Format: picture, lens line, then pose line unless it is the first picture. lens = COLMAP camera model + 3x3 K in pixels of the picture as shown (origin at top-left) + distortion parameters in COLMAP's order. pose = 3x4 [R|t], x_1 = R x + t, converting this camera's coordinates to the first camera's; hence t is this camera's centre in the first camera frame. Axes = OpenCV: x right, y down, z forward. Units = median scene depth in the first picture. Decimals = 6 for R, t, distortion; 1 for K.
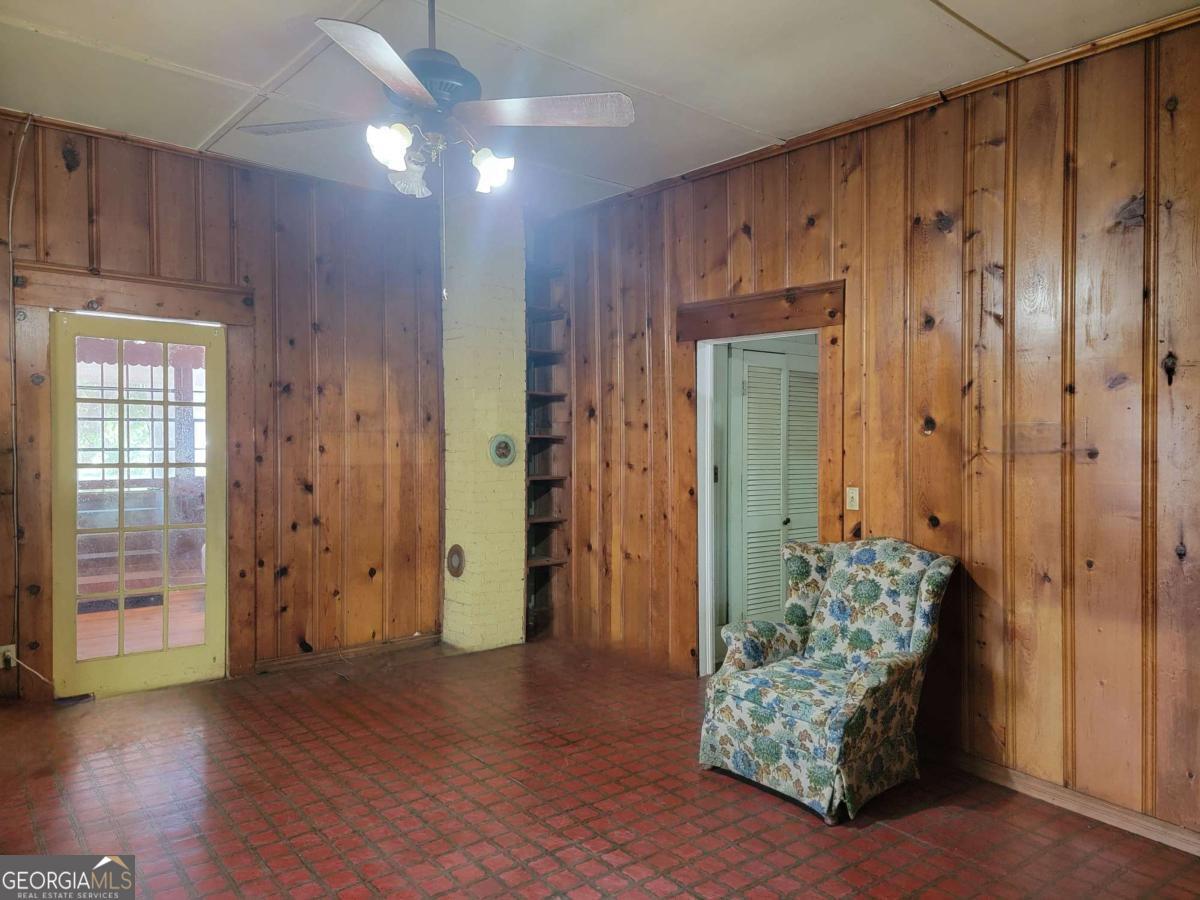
lens RADIAL K [[830.9, 0, 602.5], [0, 830.9, 450.1], [0, 0, 1]] dist [0.074707, -0.051791]
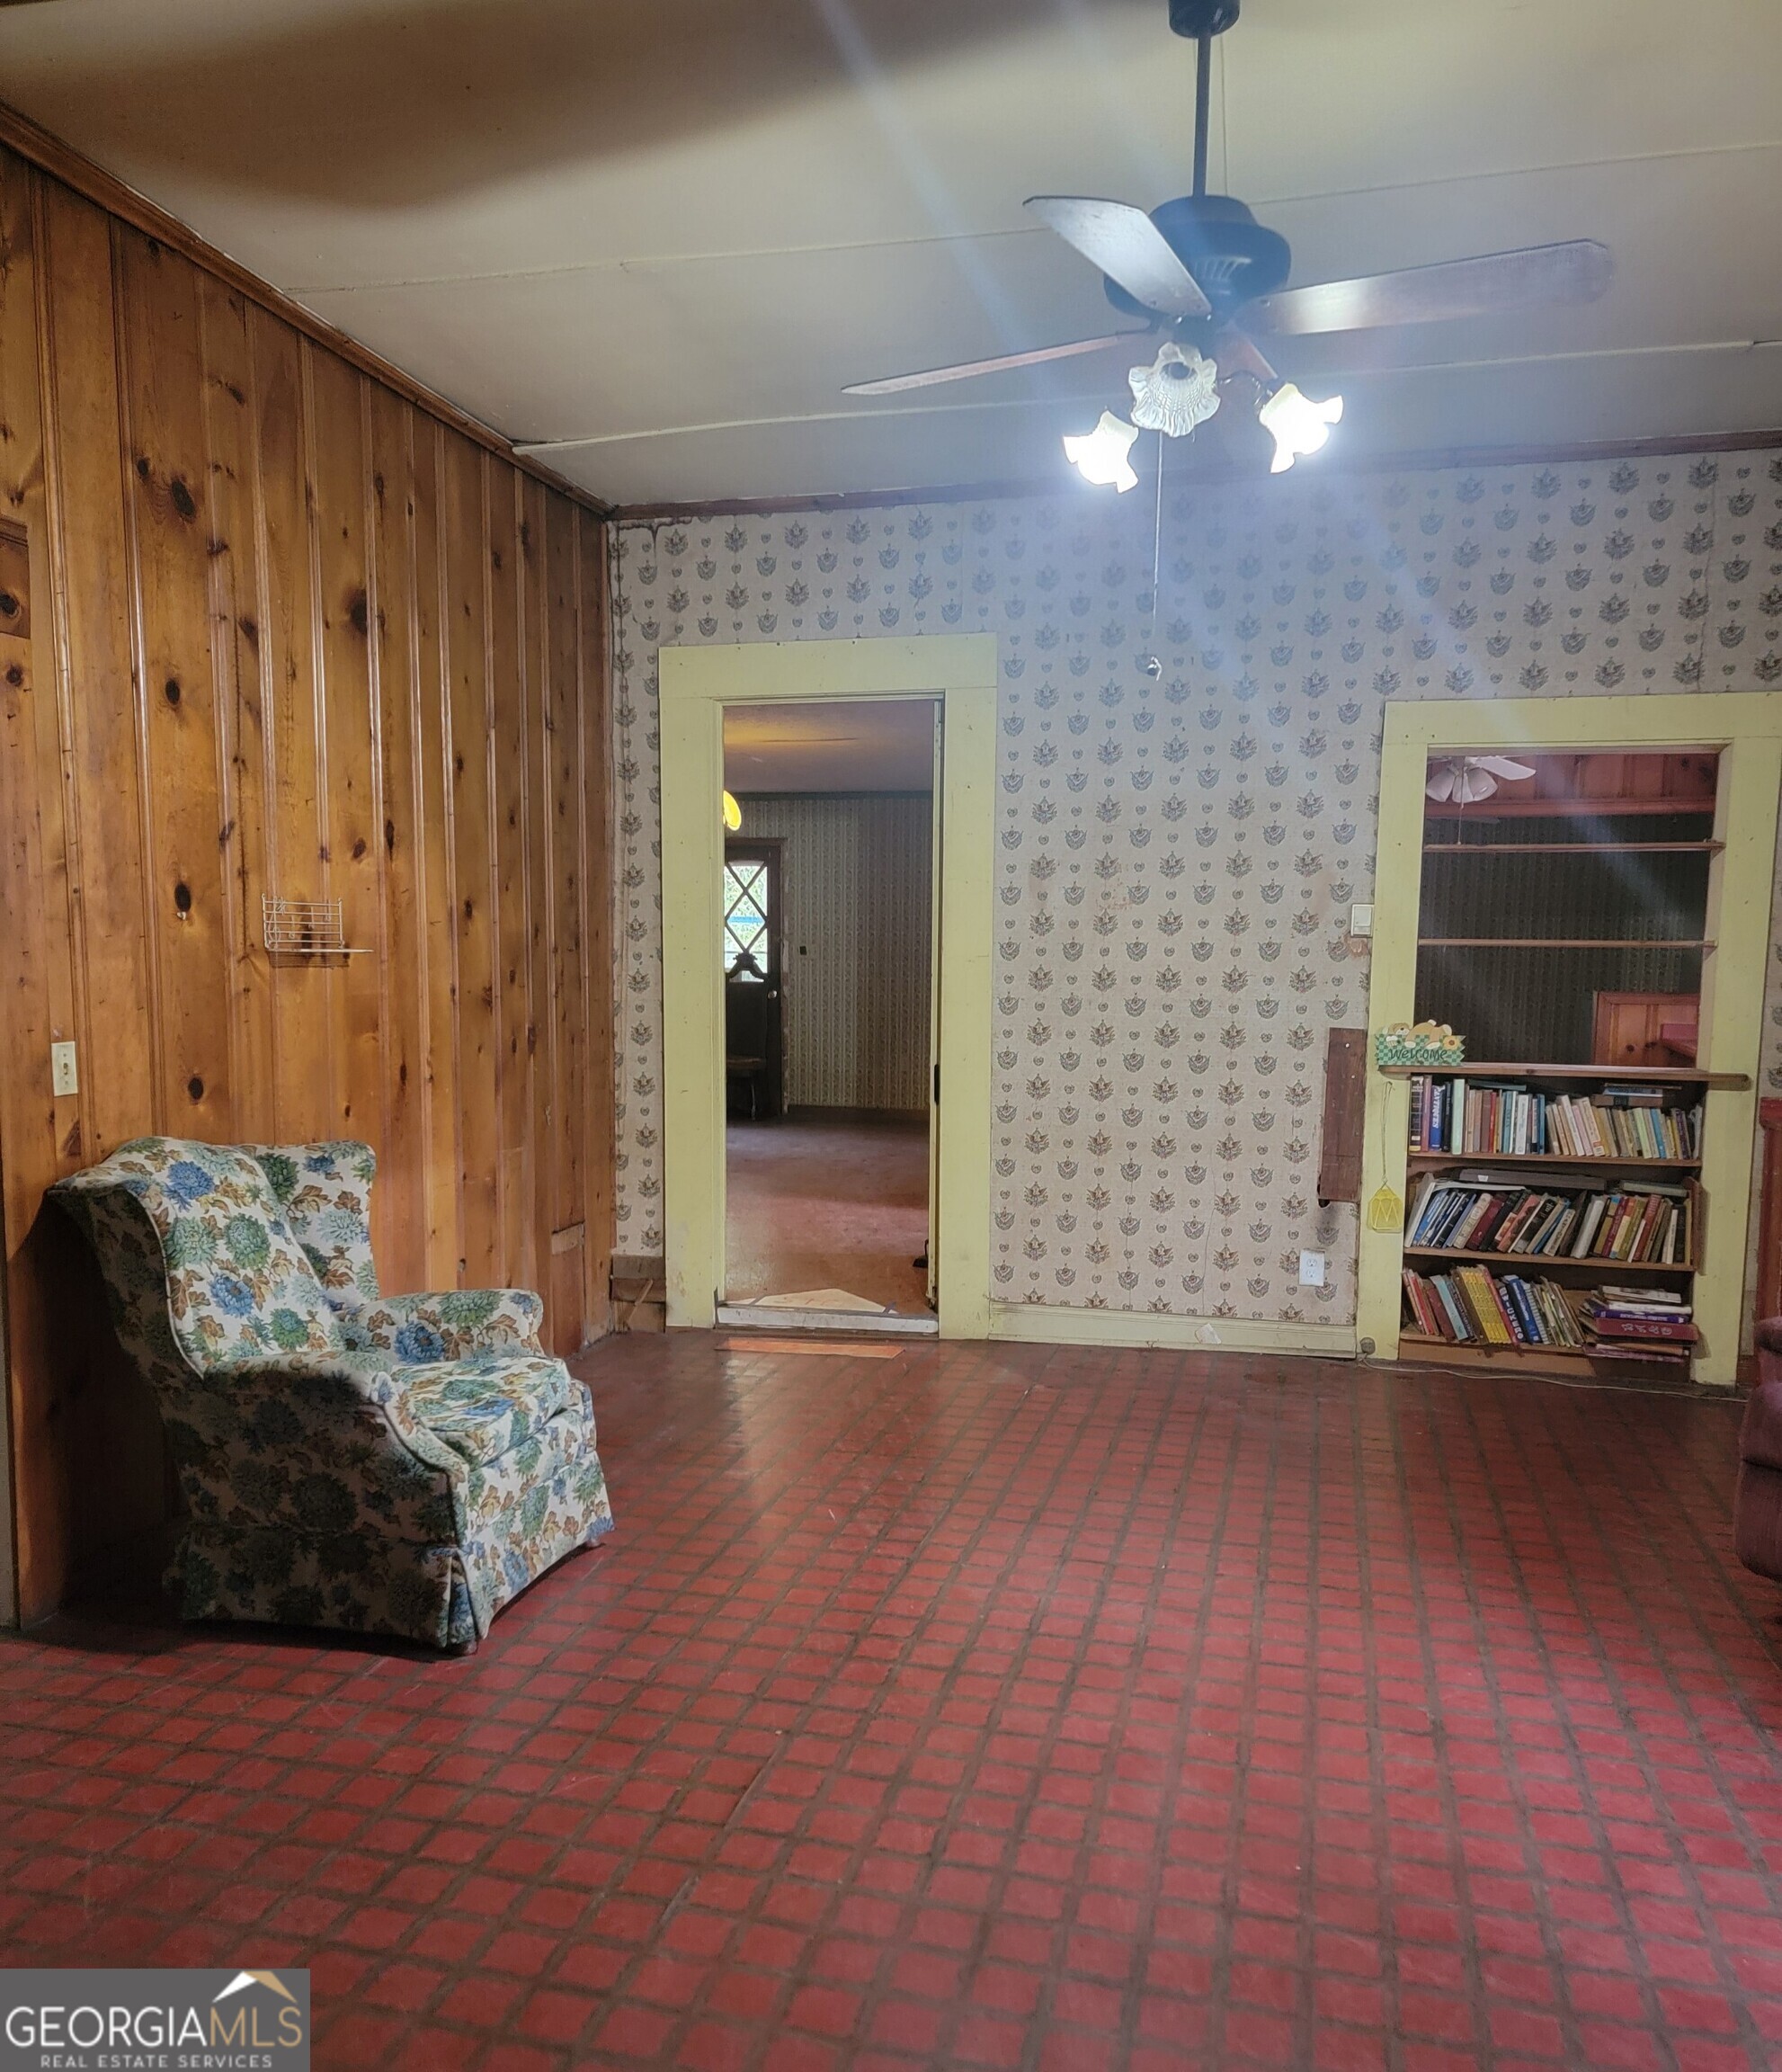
lens RADIAL K [[1637.1, 0, 884.5], [0, 1637.1, 1104.9], [0, 0, 1]] dist [0.072242, -0.042806]
pose [[-0.592328, -0.091264, 0.800511, -0.606034], [-0.001439, 0.993682, 0.112222, -0.018160], [-0.805695, 0.065320, -0.588718, 1.131872]]
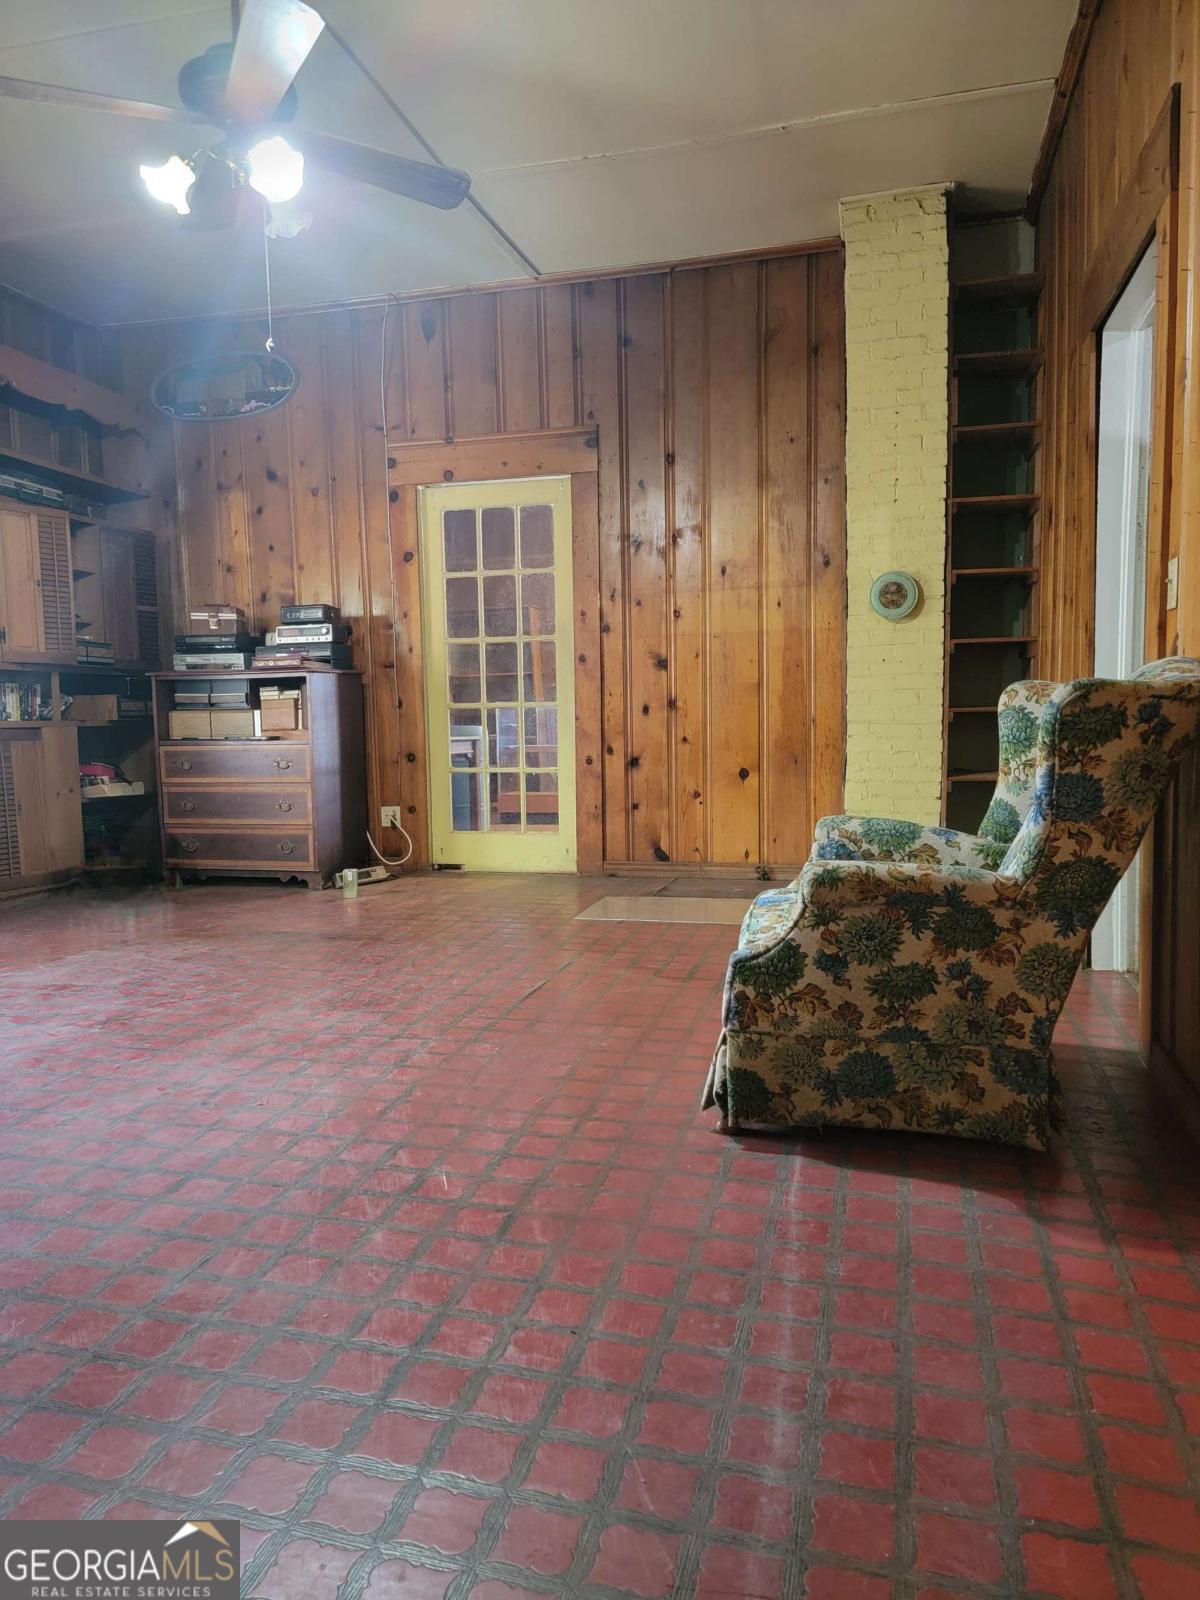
lens RADIAL K [[1107.9, 0, 593.9], [0, 1107.9, 805.7], [0, 0, 1]] dist [0.074707, -0.051791]
pose [[0.580692, 0.051550, -0.812490, 0.601728], [0.013019, 0.997278, 0.072579, 0.126519], [0.814019, -0.052724, 0.578440, 0.376697]]
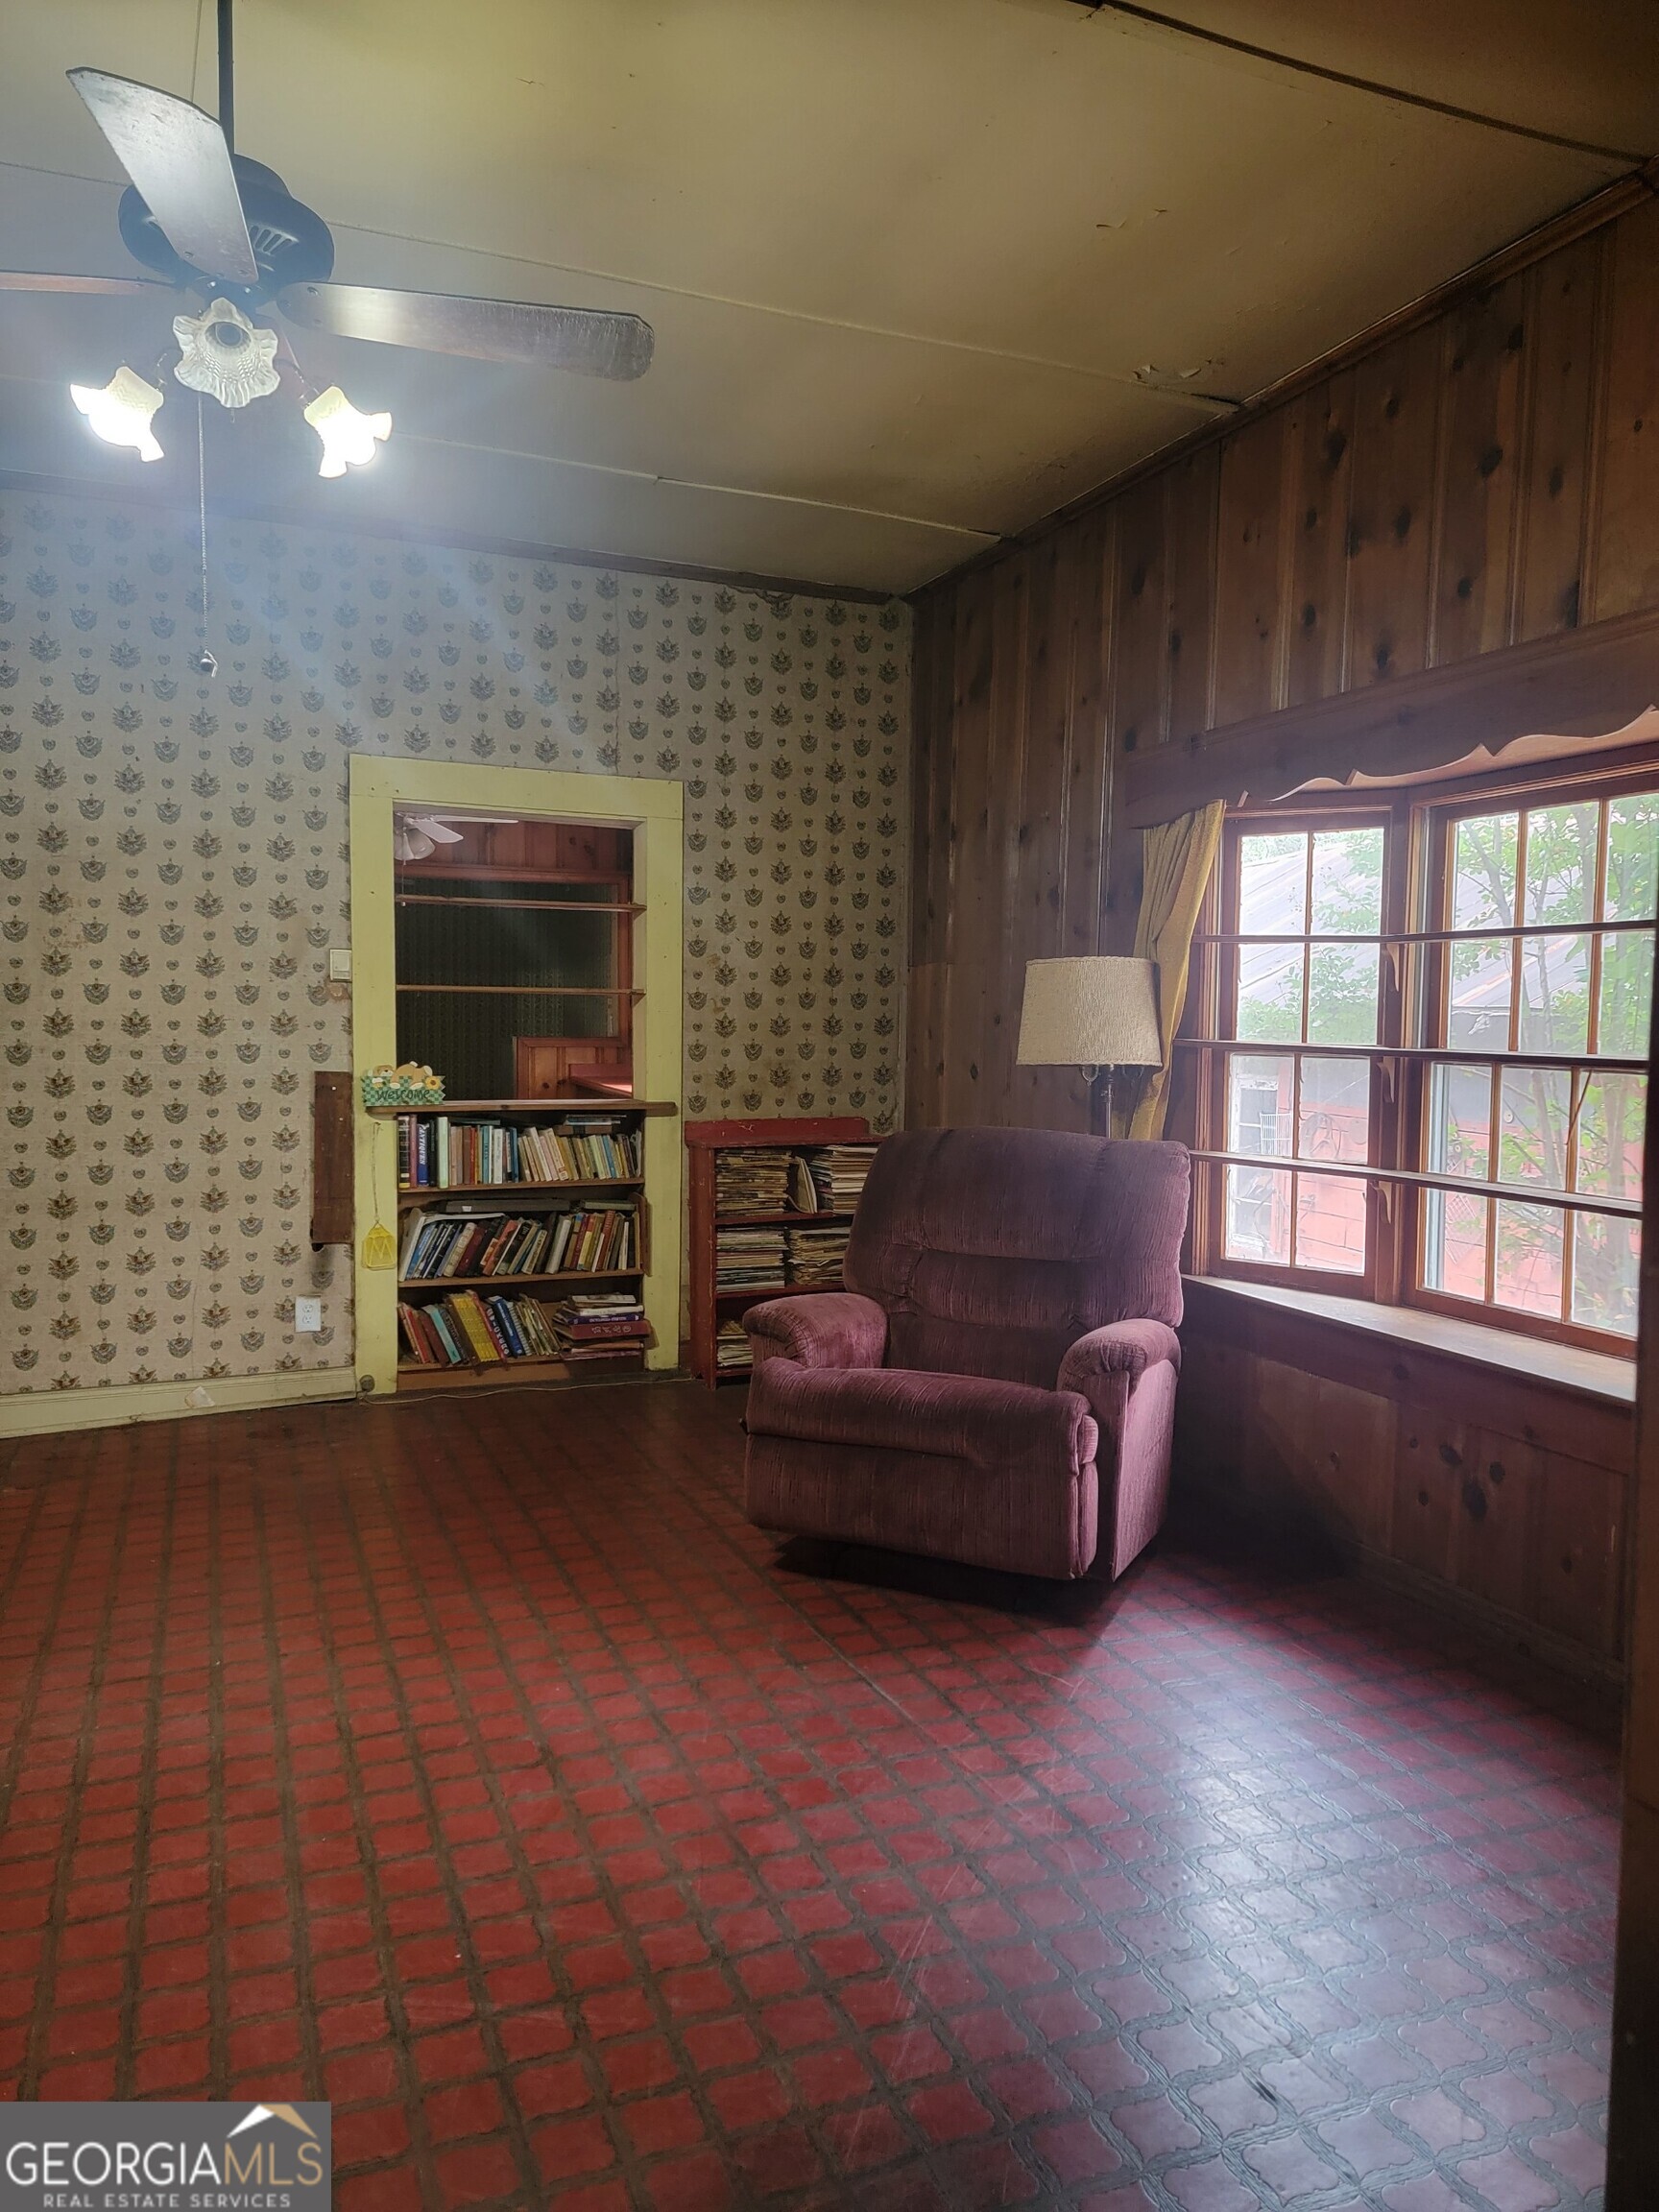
lens RADIAL K [[1516.7, 0, 814.7], [0, 1516.7, 1106.3], [0, 0, 1]] dist [0.076438, -0.055926]
pose [[-0.955813, -0.033671, 0.292040, -0.496191], [-0.010684, 0.996741, 0.079955, -0.006304], [-0.293780, 0.073302, -0.953058, 1.117063]]
